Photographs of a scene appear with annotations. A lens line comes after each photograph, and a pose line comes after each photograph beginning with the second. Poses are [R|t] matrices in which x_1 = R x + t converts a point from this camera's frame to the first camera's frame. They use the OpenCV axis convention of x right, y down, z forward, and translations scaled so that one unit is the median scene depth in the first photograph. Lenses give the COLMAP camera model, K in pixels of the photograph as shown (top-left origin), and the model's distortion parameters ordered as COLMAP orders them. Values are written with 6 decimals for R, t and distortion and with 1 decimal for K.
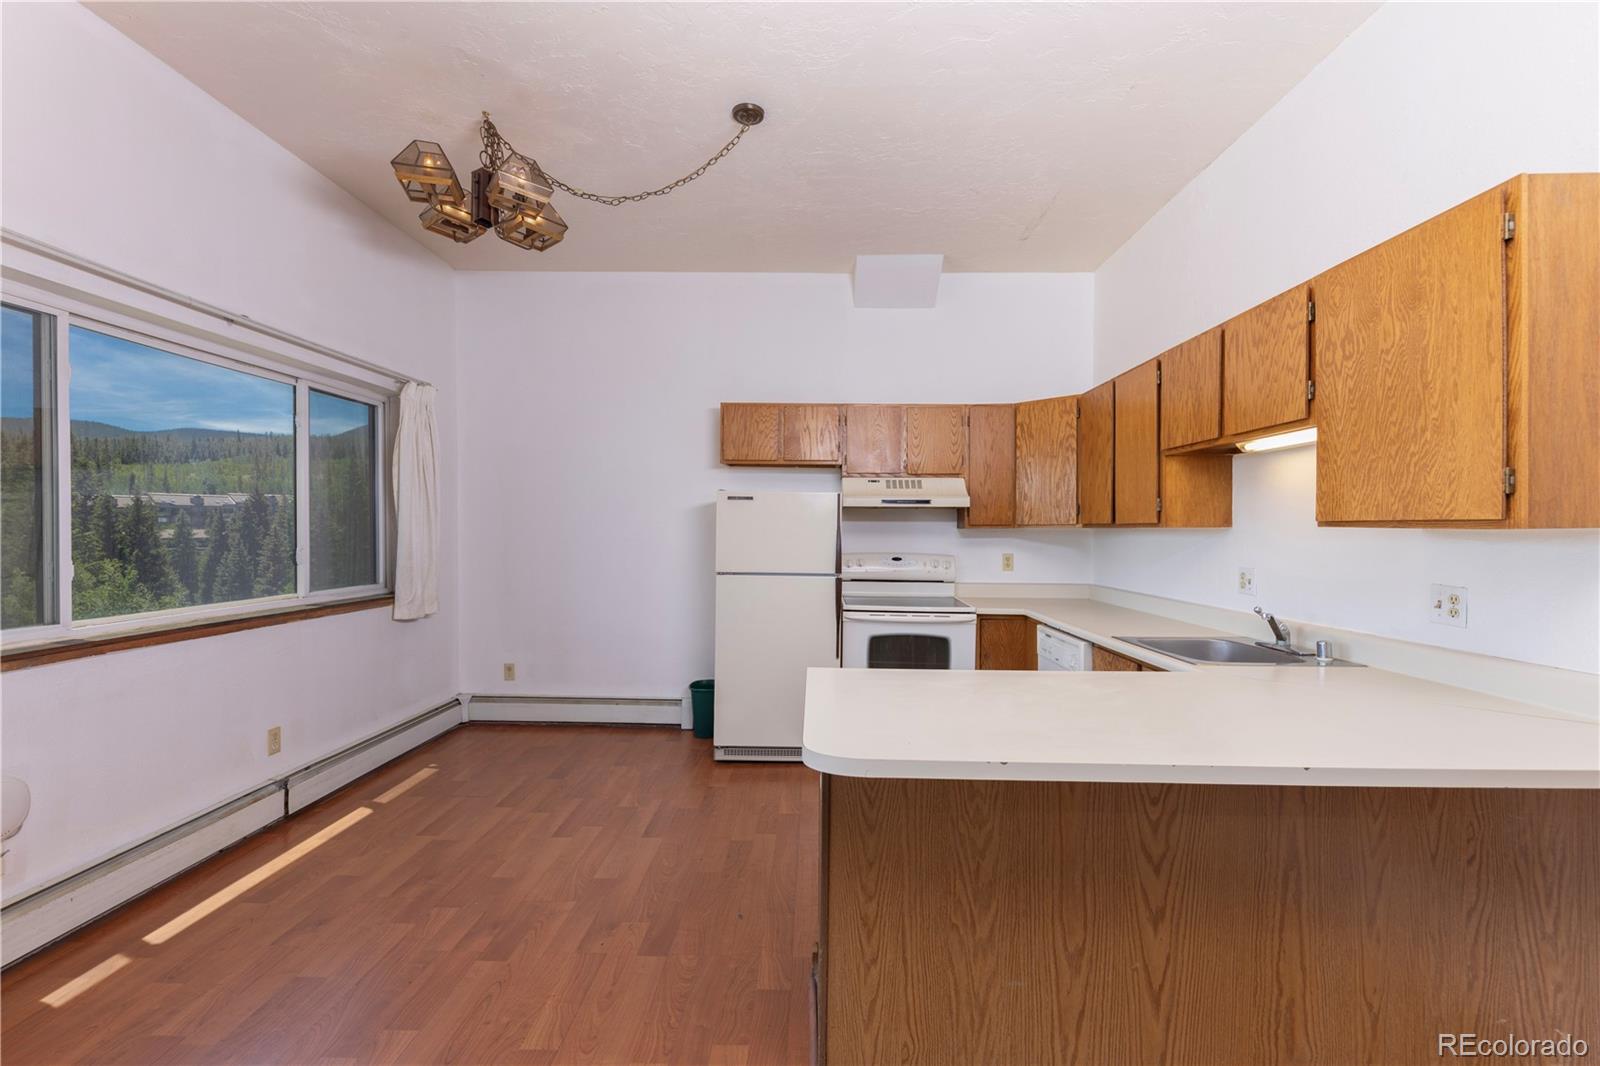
lens RADIAL K [[681.6, 0, 807.8], [0, 681.6, 536.6], [0, 0, 1]] dist [0.007868, -0.000273]
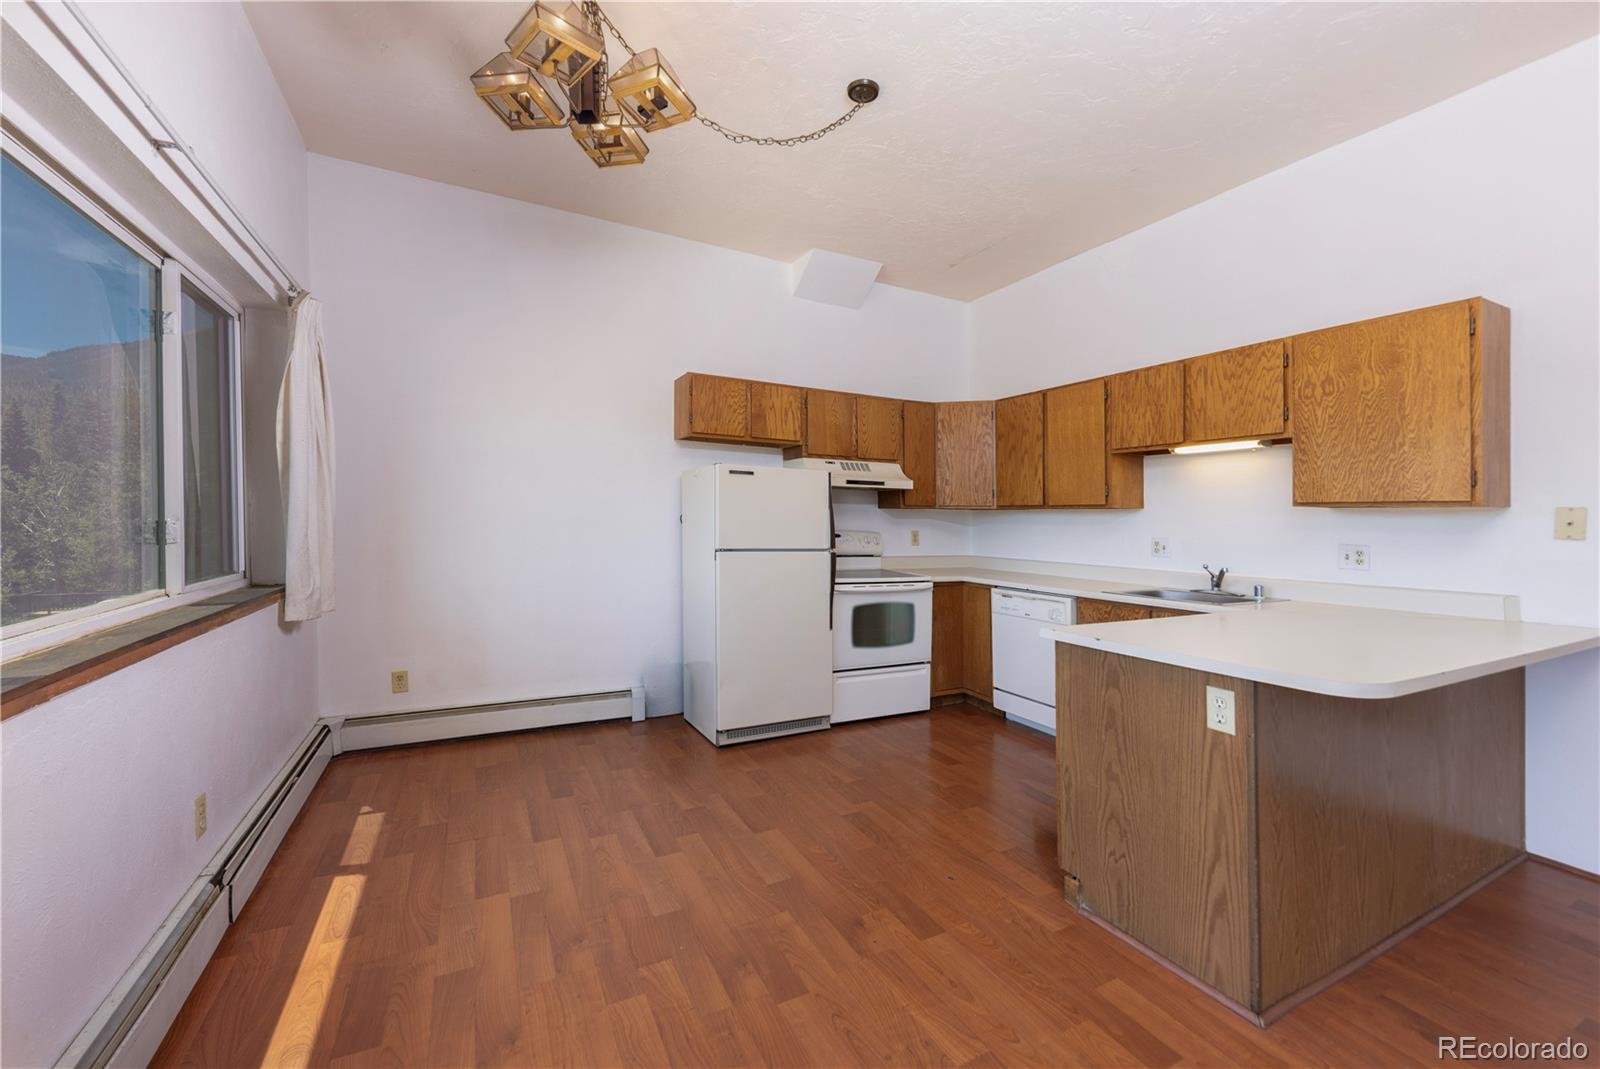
lens RADIAL K [[630.7, 0, 805.2], [0, 630.7, 523.6], [0, 0, 1]] dist [0.002097, -0.000083]
pose [[0.878045, 0.005014, 0.478552, -0.497882], [-0.005985, 0.999982, 0.000504, 0.017092], [-0.478540, -0.003307, 0.878059, 0.183572]]
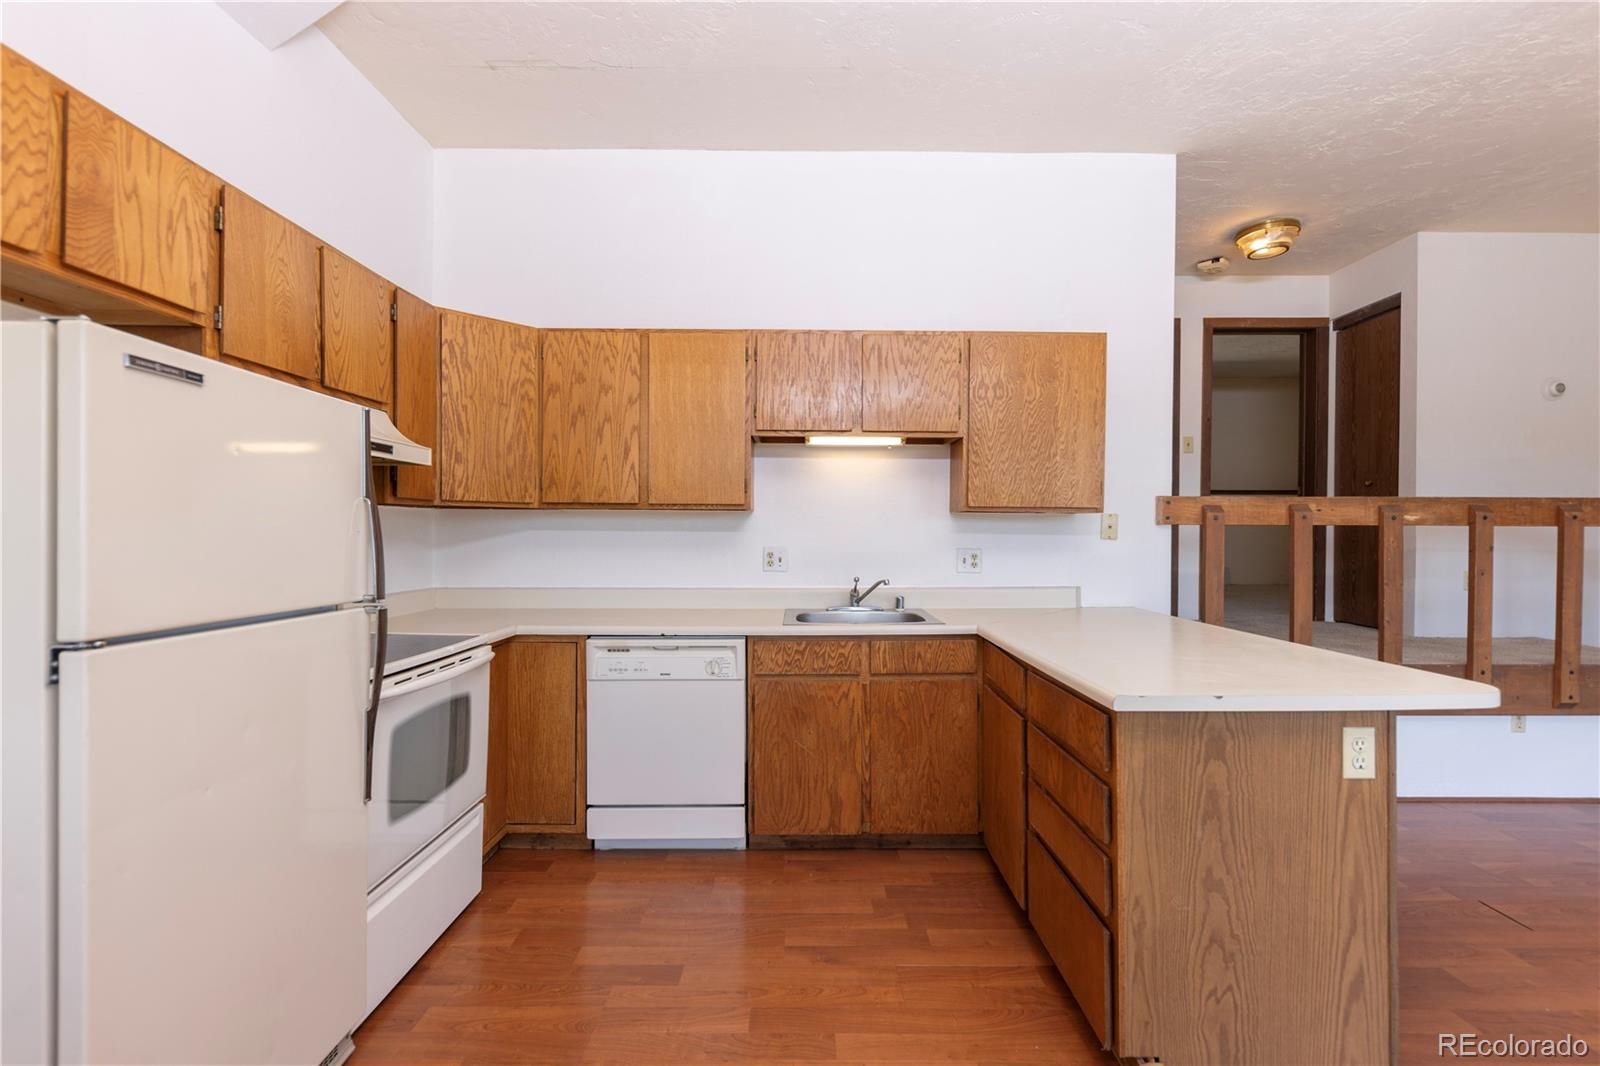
lens RADIAL K [[735.5, 0, 809.3], [0, 735.5, 522.6], [0, 0, 1]] dist [0.001873, -0.000654]
pose [[-0.016538, 0.008051, 0.999831, -0.454239], [0.004555, 0.999958, -0.007977, 0.012428], [-0.999853, 0.004422, -0.016574, 0.808606]]
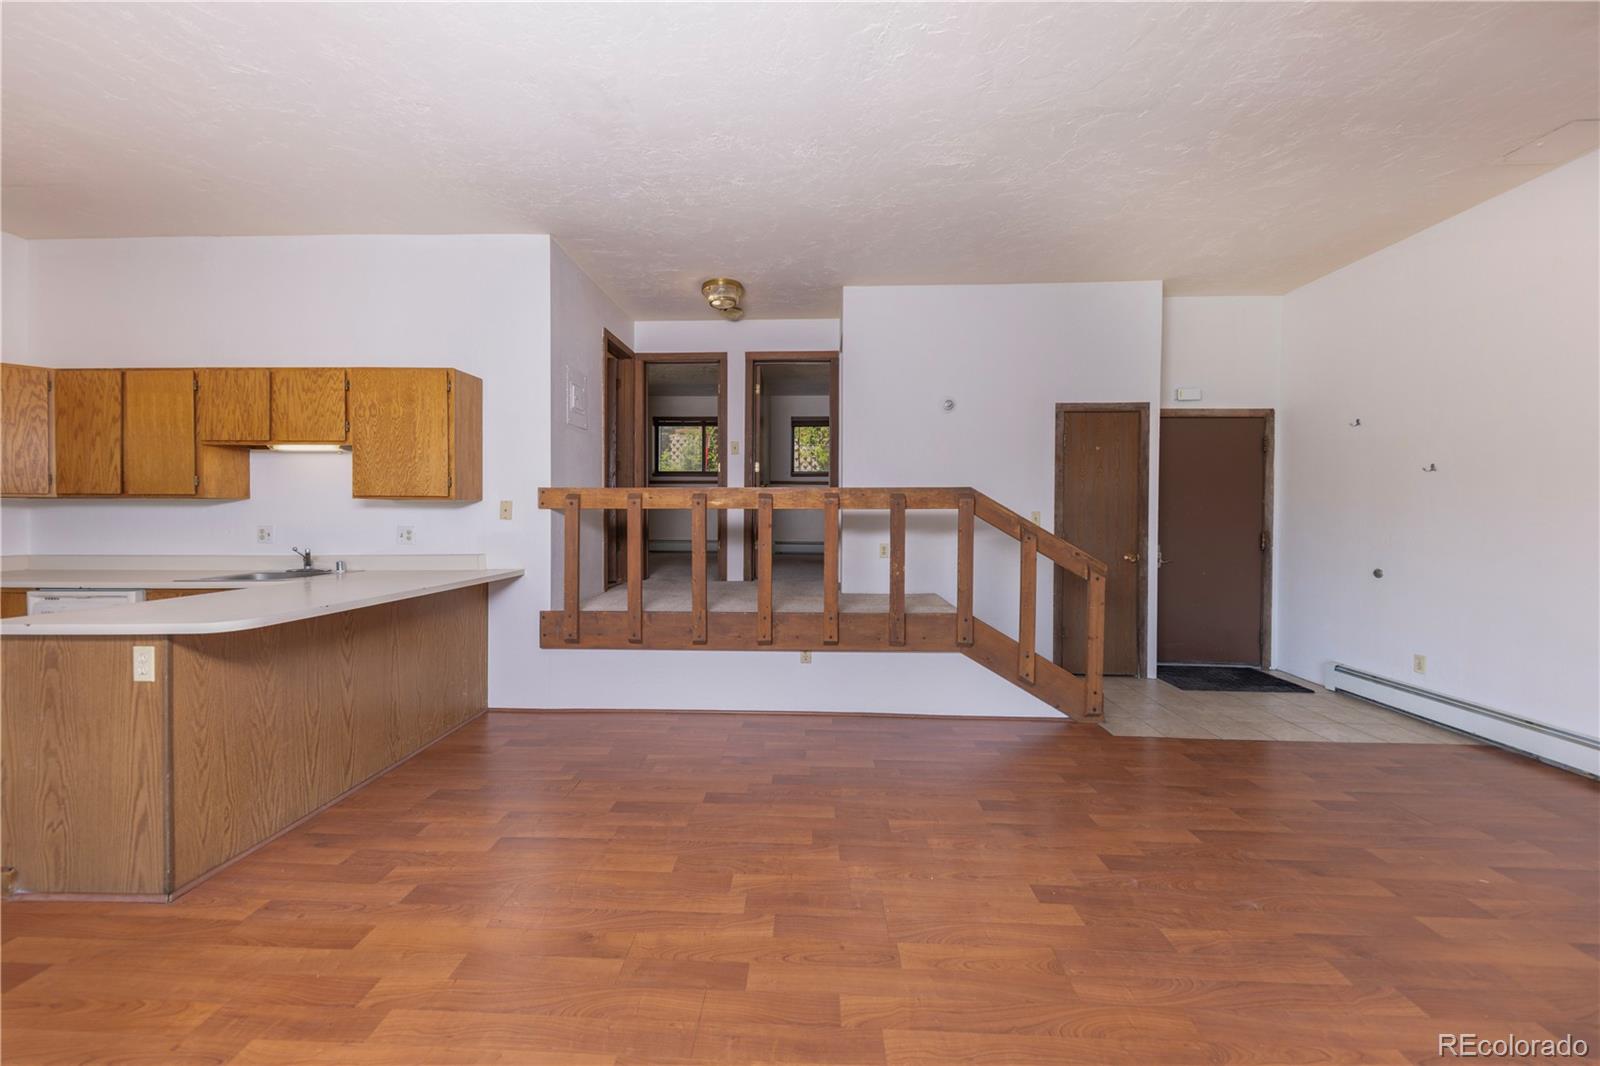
lens RADIAL K [[579.1, 0, 796.5], [0, 579.1, 511.0], [0, 0, 1]] dist [0.001055, -0.002115]
pose [[0.013220, 0.004068, 0.999904, -0.518471], [0.006252, 0.999972, -0.004150, 0.021221], [-0.999893, 0.006306, 0.013195, -0.160937]]
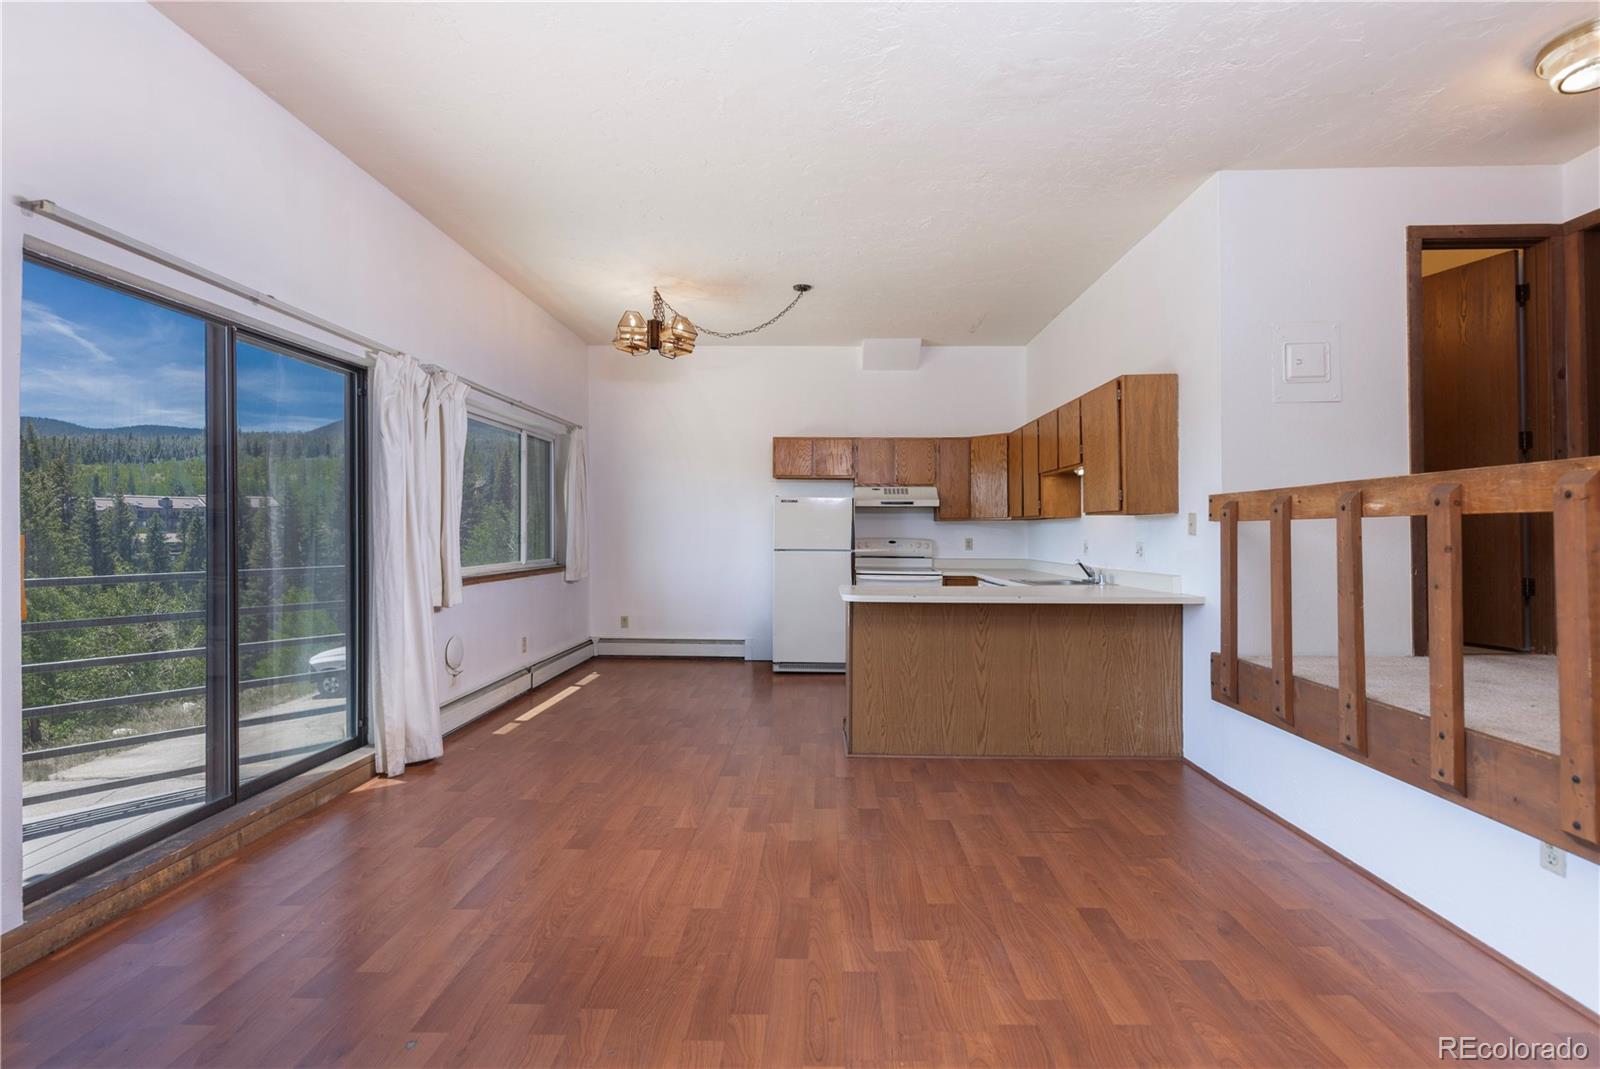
lens RADIAL K [[735.5, 0, 809.3], [0, 735.5, 524.1], [0, 0, 1]] dist [0.001873, -0.000654]
pose [[0.999957, -0.004399, -0.008131, -0.044032], [0.004238, 0.999796, -0.019753, 0.031324], [0.008216, 0.019718, 0.999772, -0.735916]]
